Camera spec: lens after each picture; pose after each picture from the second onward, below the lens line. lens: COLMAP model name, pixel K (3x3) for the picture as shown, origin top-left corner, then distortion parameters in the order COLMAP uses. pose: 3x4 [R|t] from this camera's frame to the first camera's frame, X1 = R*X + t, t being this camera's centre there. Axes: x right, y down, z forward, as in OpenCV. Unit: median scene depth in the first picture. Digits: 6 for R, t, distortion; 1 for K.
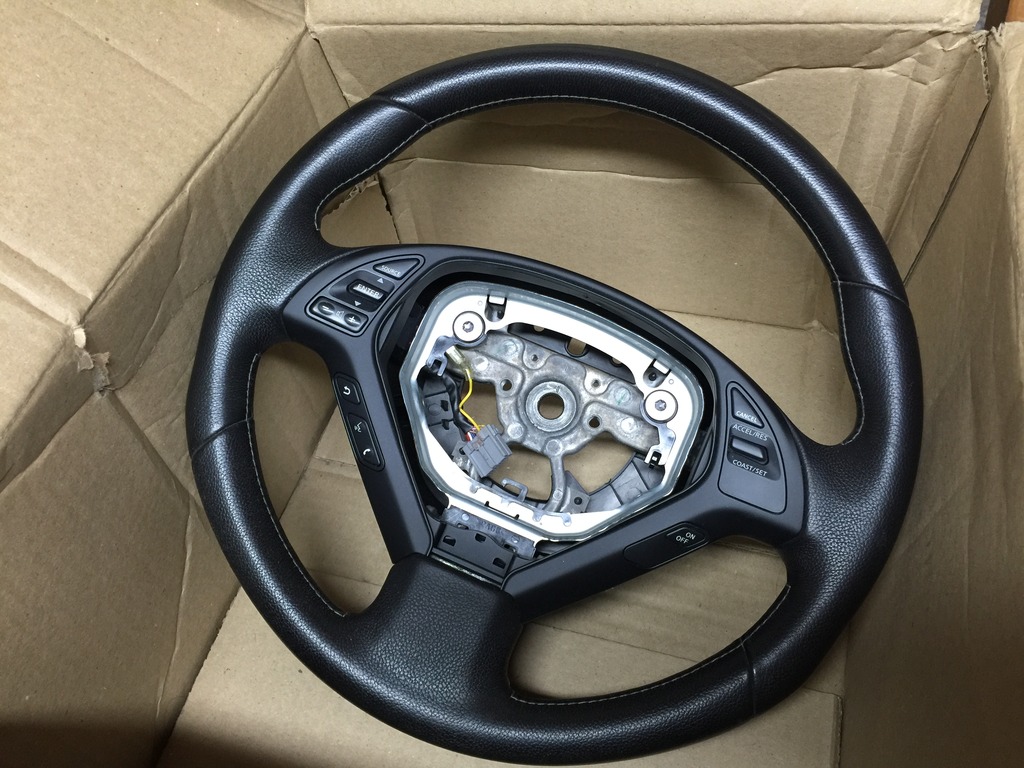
lens RADIAL K [[853.6, 0, 539.7], [0, 853.6, 377.8], [0, 0, 1]] dist [0.082328, -0.099450]
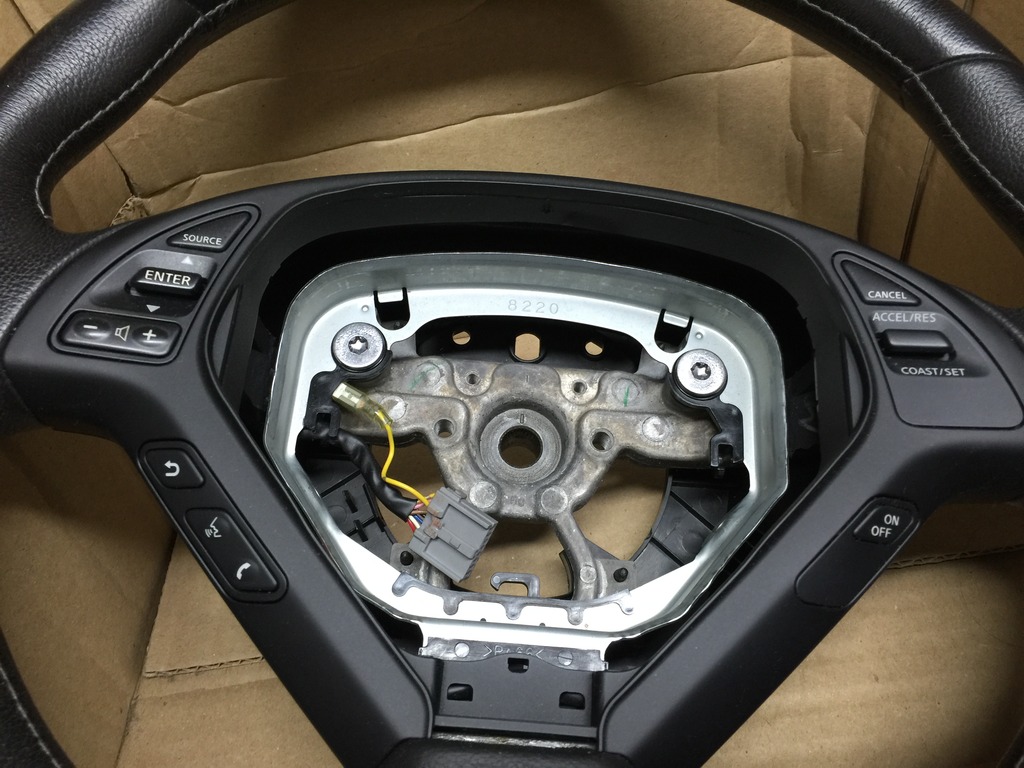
lens RADIAL K [[853.6, 0, 515.1], [0, 853.6, 379.7], [0, 0, 1]] dist [0.082328, -0.099450]
pose [[0.938863, -0.273698, 0.208868, -0.110906], [0.314012, 0.929493, -0.193492, 0.110933], [-0.141184, 0.247249, 0.958611, 0.412453]]
